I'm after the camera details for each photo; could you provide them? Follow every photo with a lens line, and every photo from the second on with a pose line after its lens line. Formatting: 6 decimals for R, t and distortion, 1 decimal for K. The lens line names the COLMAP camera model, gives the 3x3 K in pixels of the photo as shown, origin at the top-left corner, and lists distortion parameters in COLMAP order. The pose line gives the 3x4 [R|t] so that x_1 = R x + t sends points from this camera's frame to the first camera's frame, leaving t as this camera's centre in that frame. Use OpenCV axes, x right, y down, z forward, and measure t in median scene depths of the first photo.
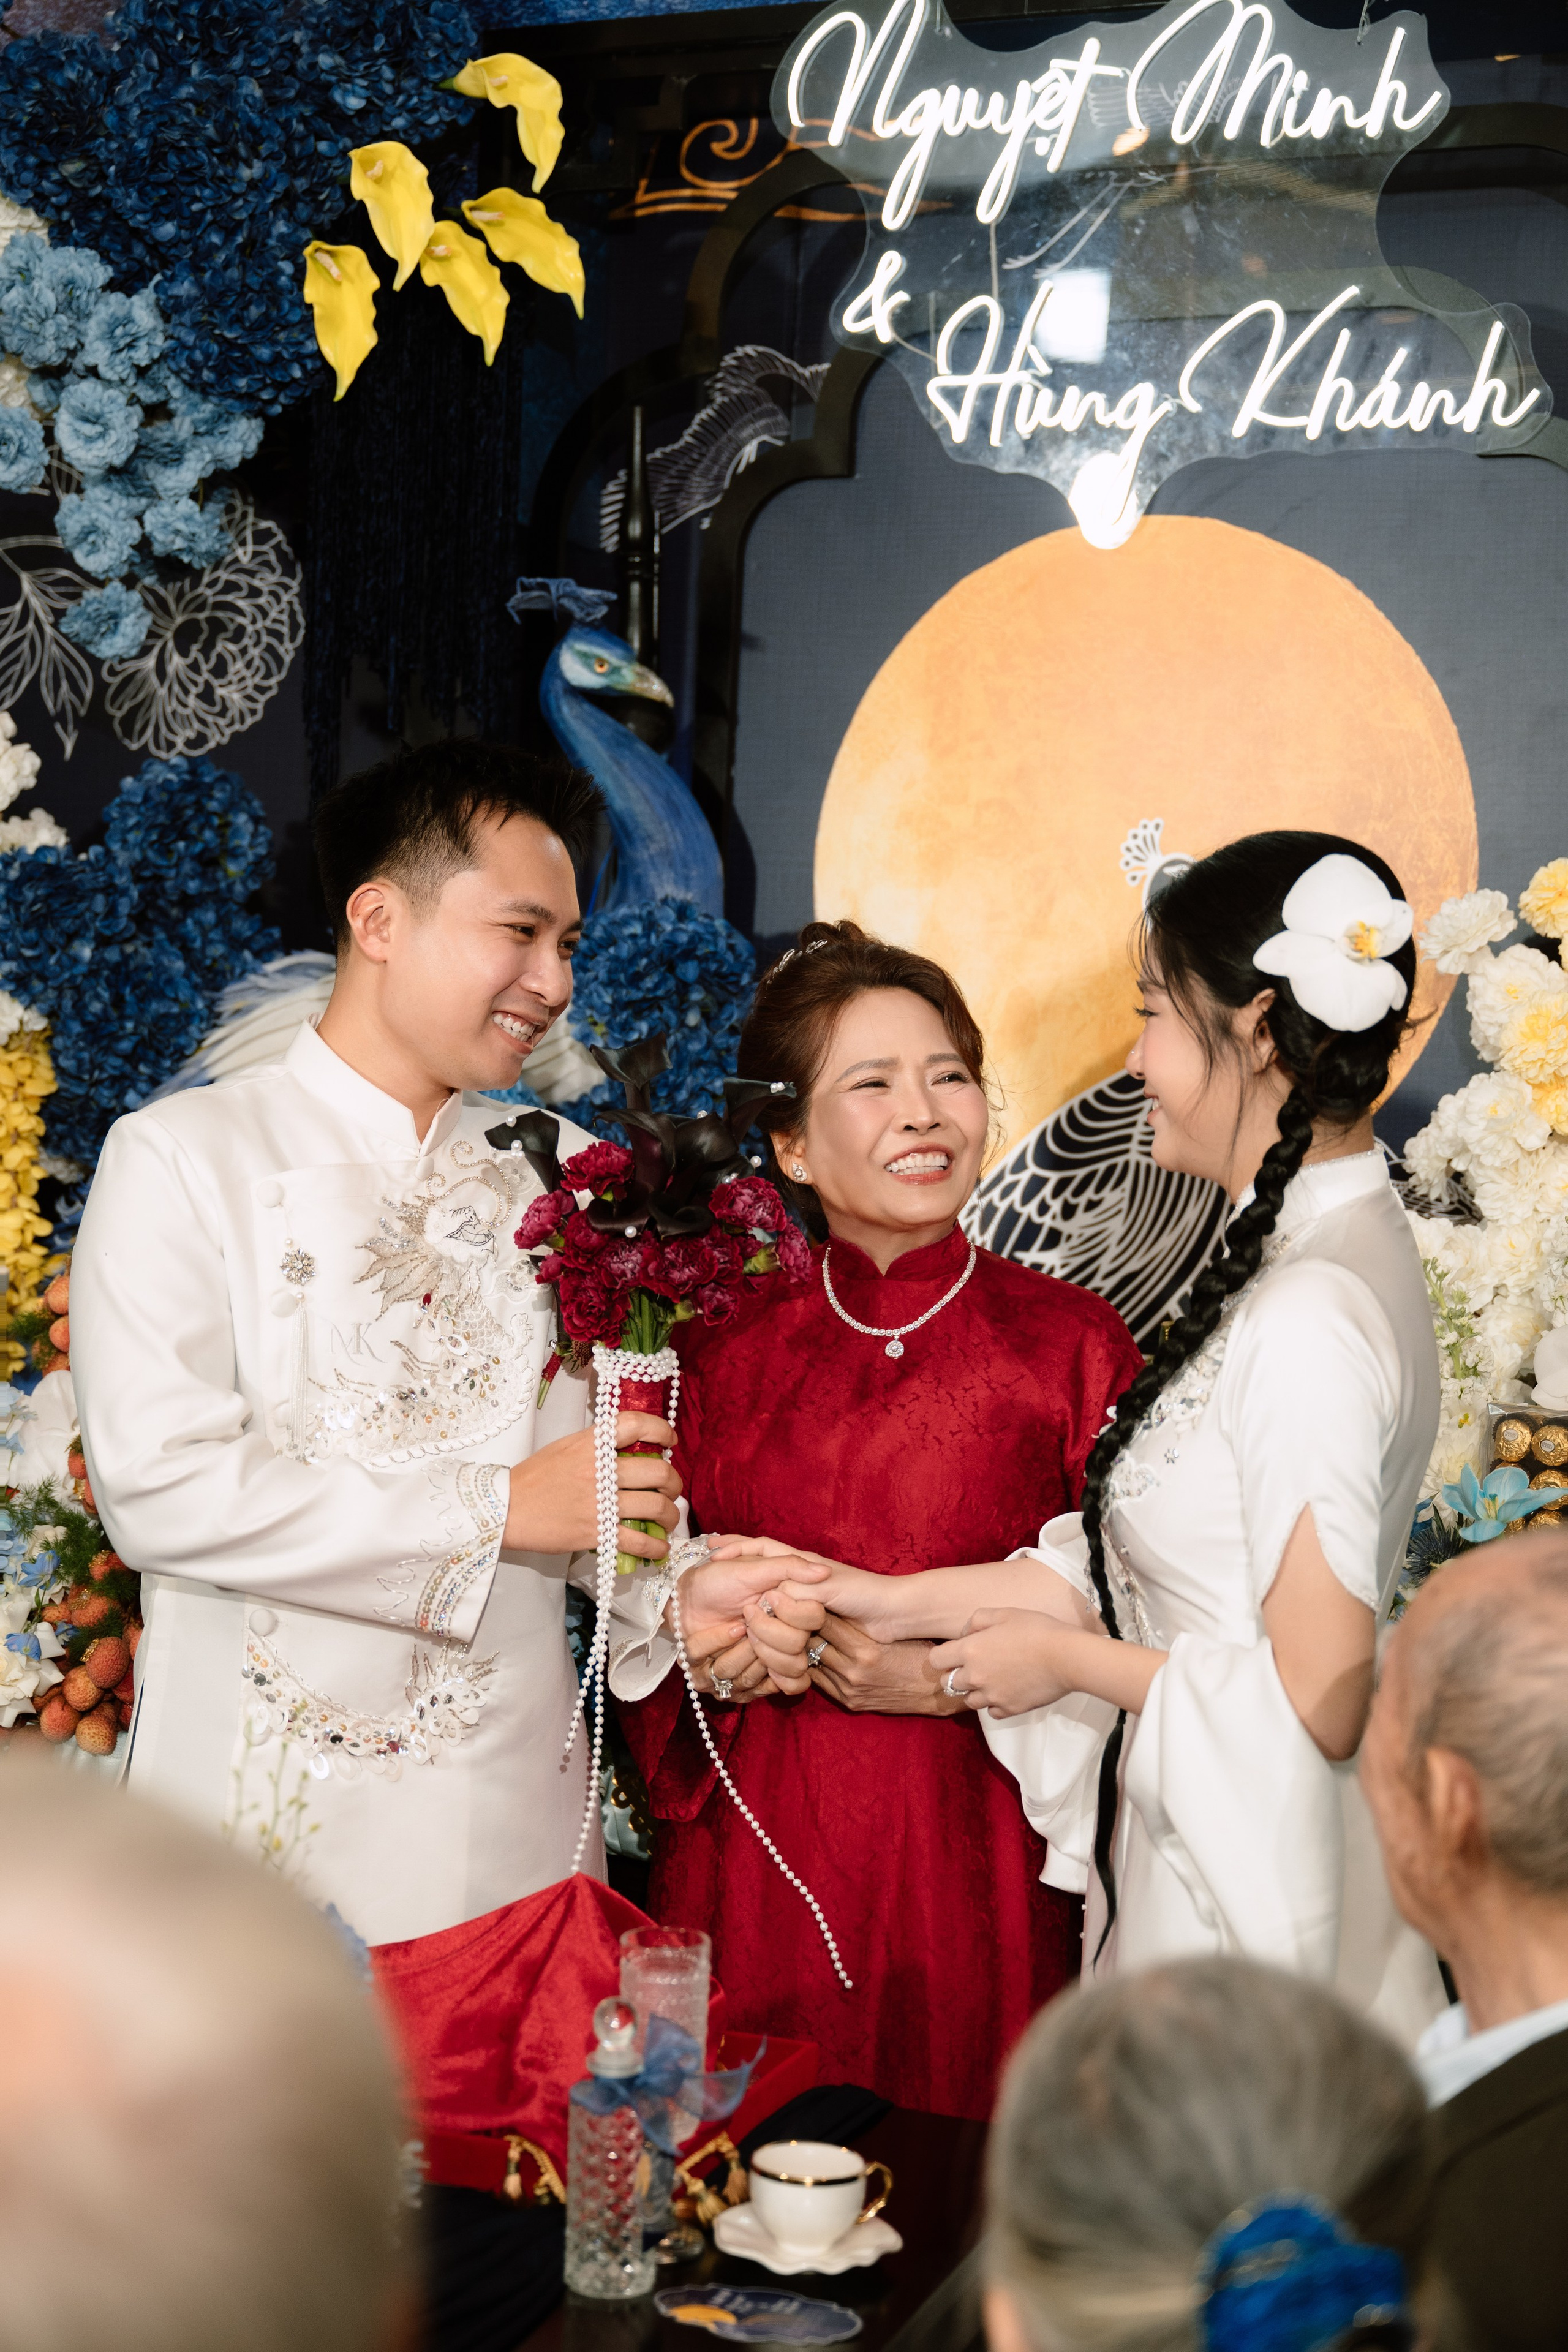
lens RADIAL K [[3328.8, 0, 772.2], [0, 3328.8, 1181.3], [0, 0, 1]] dist [0.011518, 0.000000]
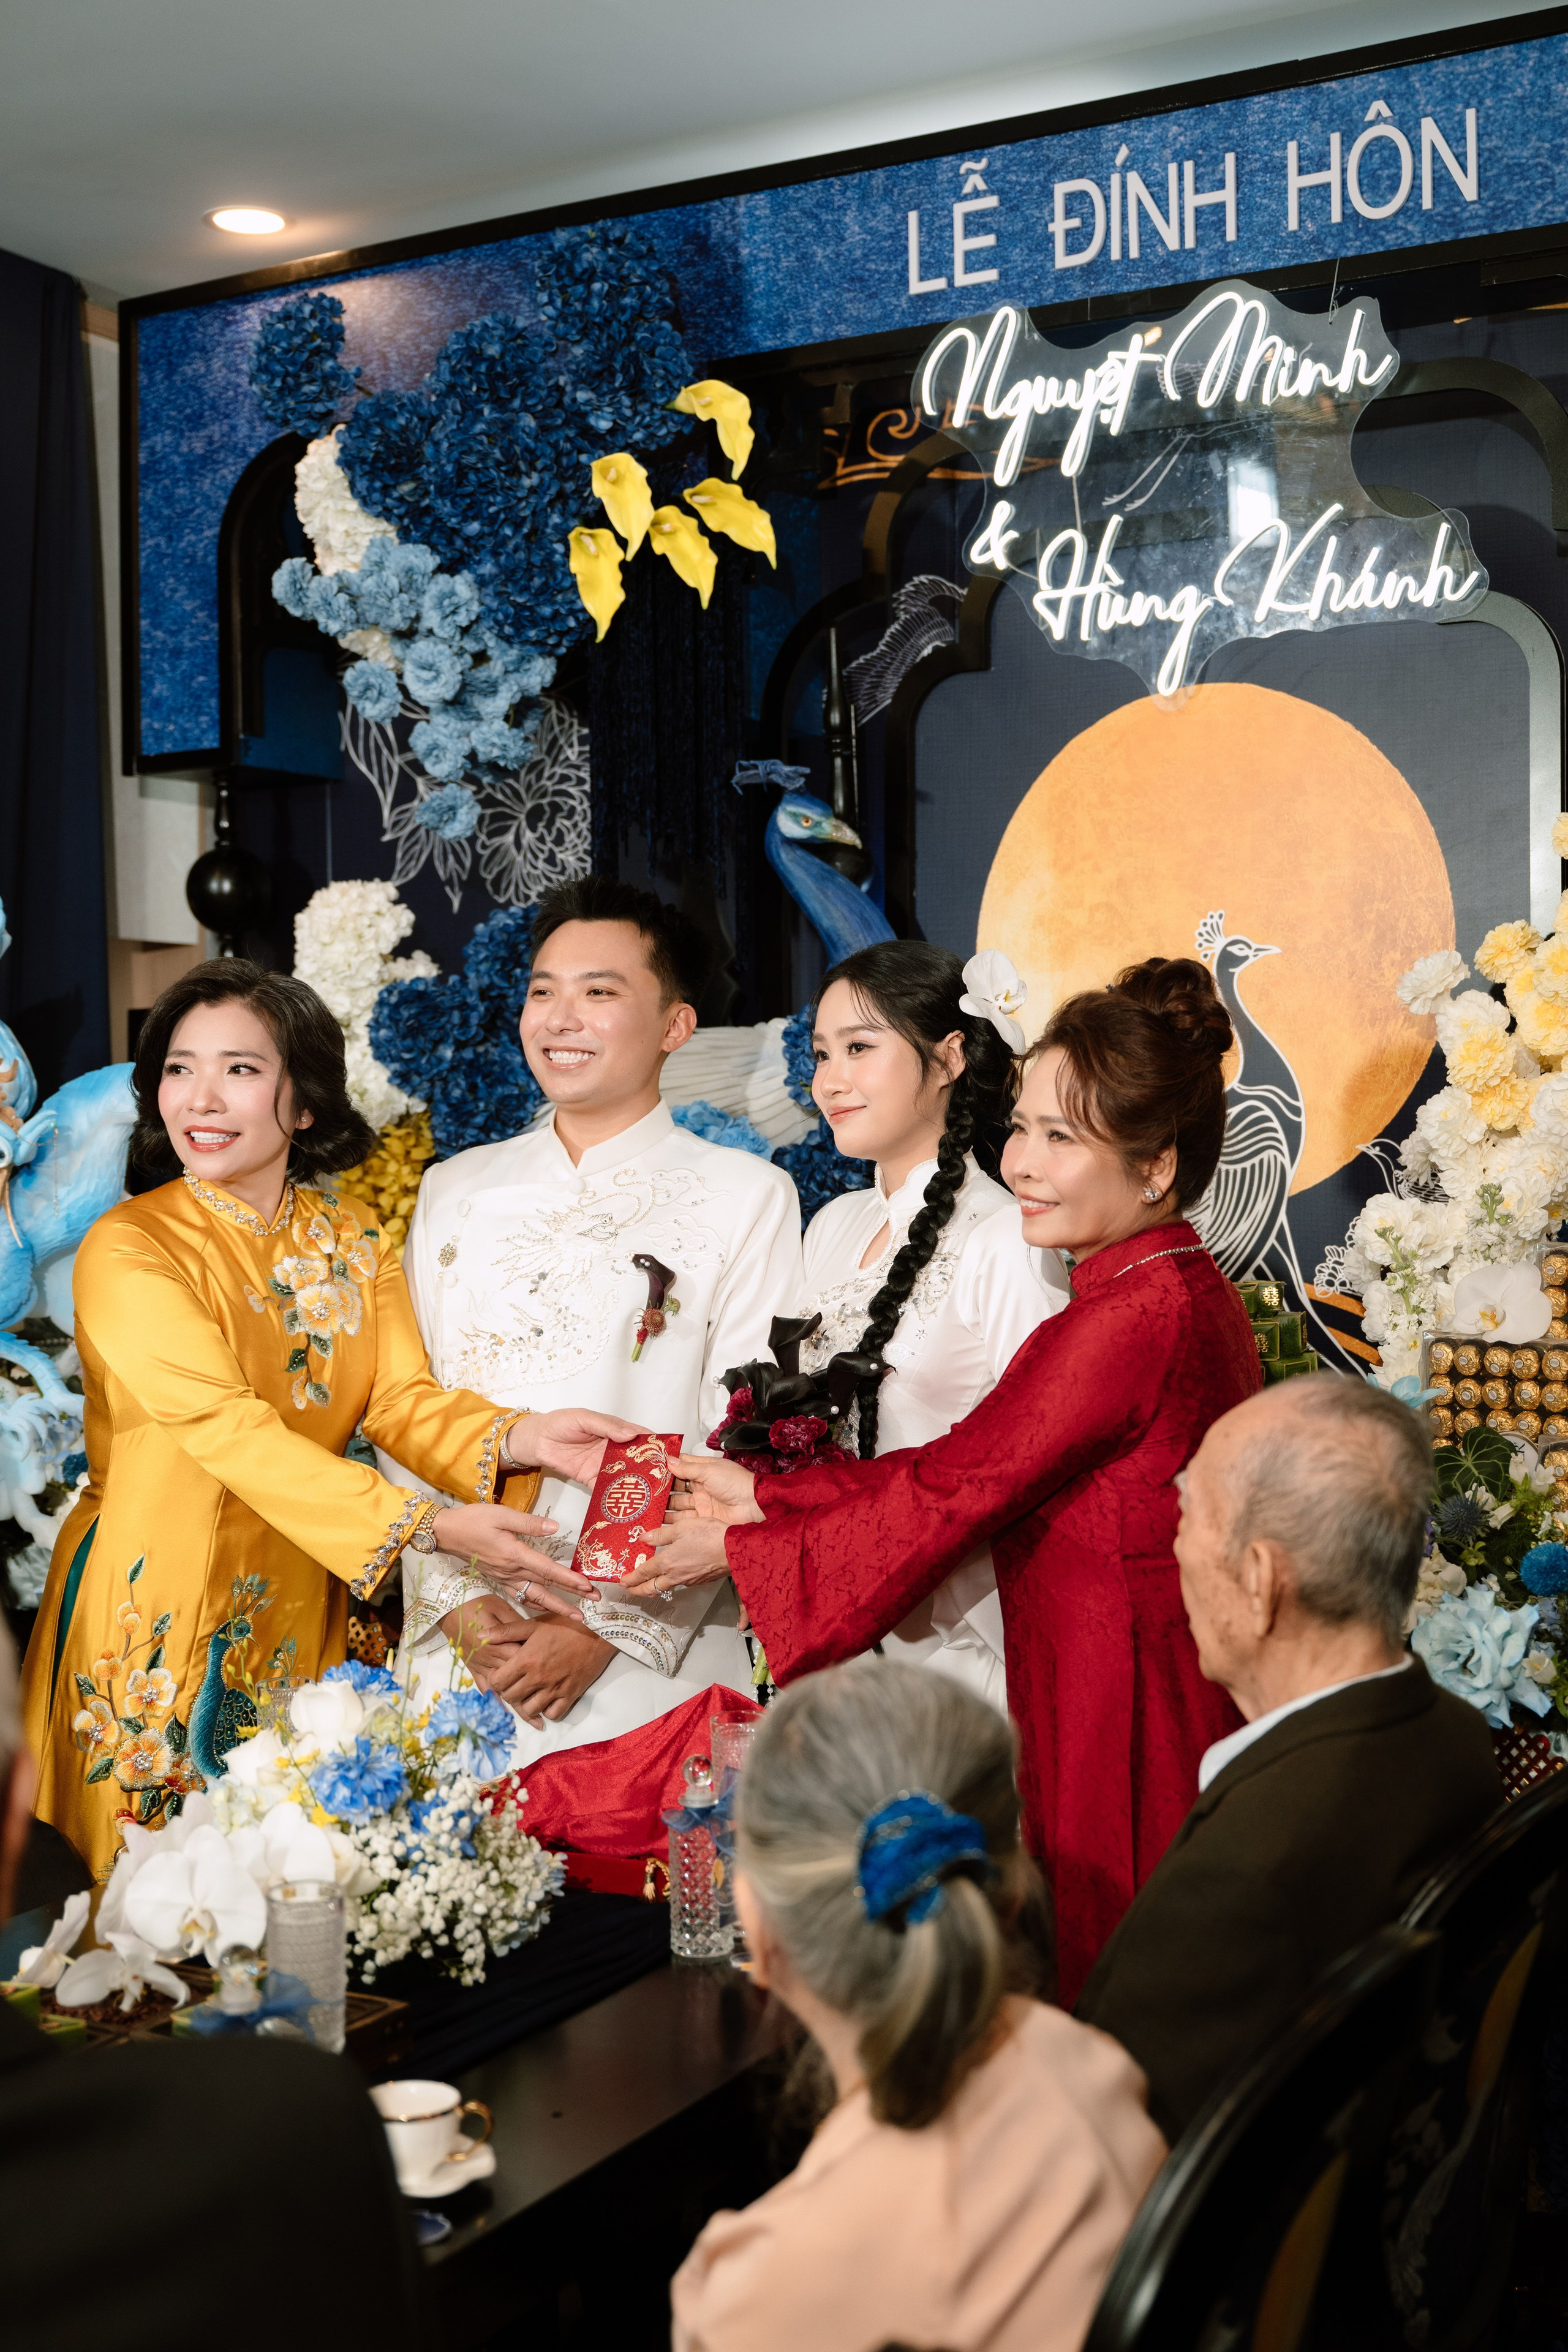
lens RADIAL K [[2662.1, 0, 844.9], [0, 2662.1, 1186.3], [0, 0, 1]] dist [-0.000918, 0.000000]
pose [[0.992309, -0.047171, -0.114444, 0.083706], [0.045728, 0.998838, -0.015201, 0.010683], [0.115028, 0.009851, 0.993313, -0.073572]]
